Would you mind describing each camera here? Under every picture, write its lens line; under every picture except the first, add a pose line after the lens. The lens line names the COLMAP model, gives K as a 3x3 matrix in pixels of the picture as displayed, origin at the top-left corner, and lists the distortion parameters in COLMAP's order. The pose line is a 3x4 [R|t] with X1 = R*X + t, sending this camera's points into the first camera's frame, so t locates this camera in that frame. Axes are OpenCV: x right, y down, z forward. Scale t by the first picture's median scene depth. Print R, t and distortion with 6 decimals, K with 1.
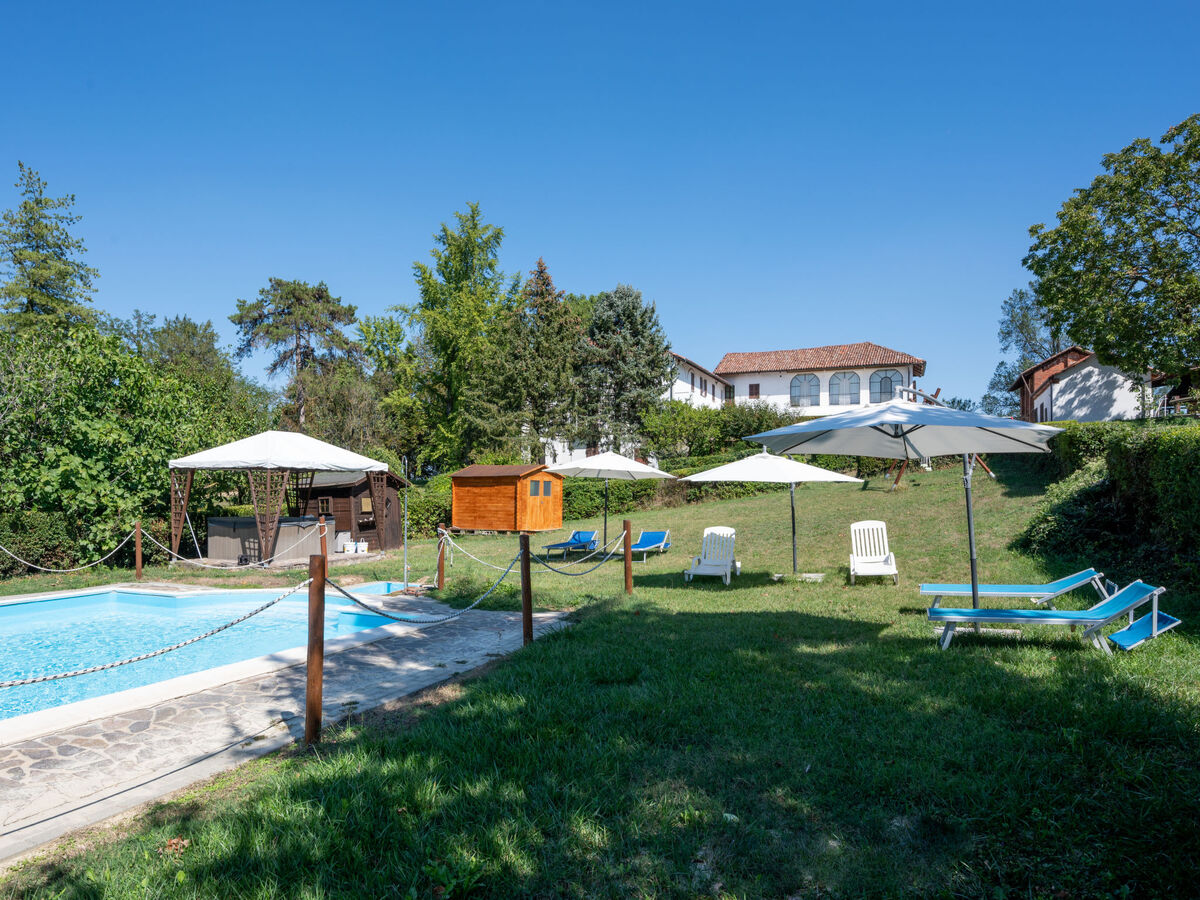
lens RADIAL K [[837.2, 0, 601.0], [0, 837.2, 477.2], [0, 0, 1]] dist [0.003713, -0.000745]
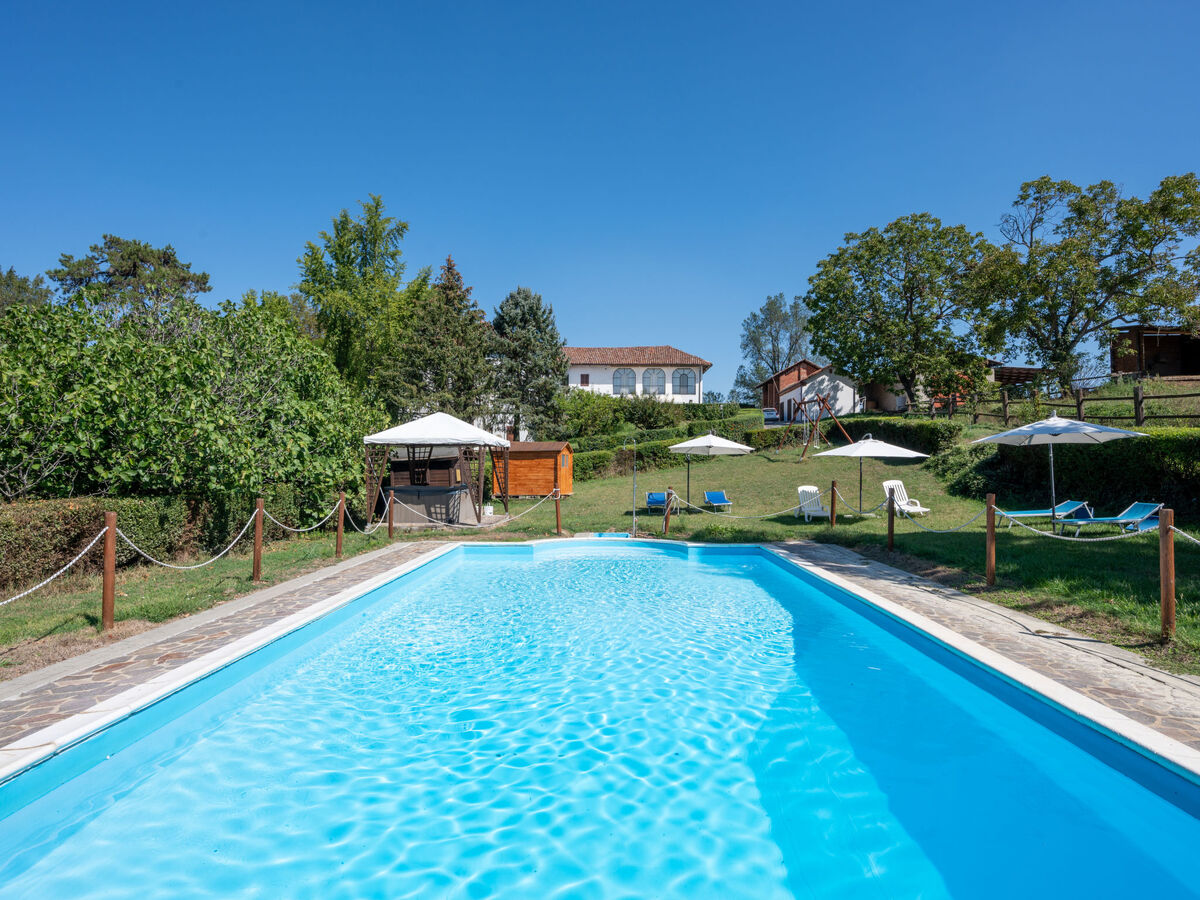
lens RADIAL K [[813.1, 0, 600.0], [0, 813.1, 450.0], [0, 0, 1]] dist [0.000920, -0.007192]
pose [[0.887911, 0.003650, 0.460001, -0.406950], [-0.003886, 0.999992, -0.000434, -0.001682], [-0.459999, -0.001402, 0.887918, -0.062483]]
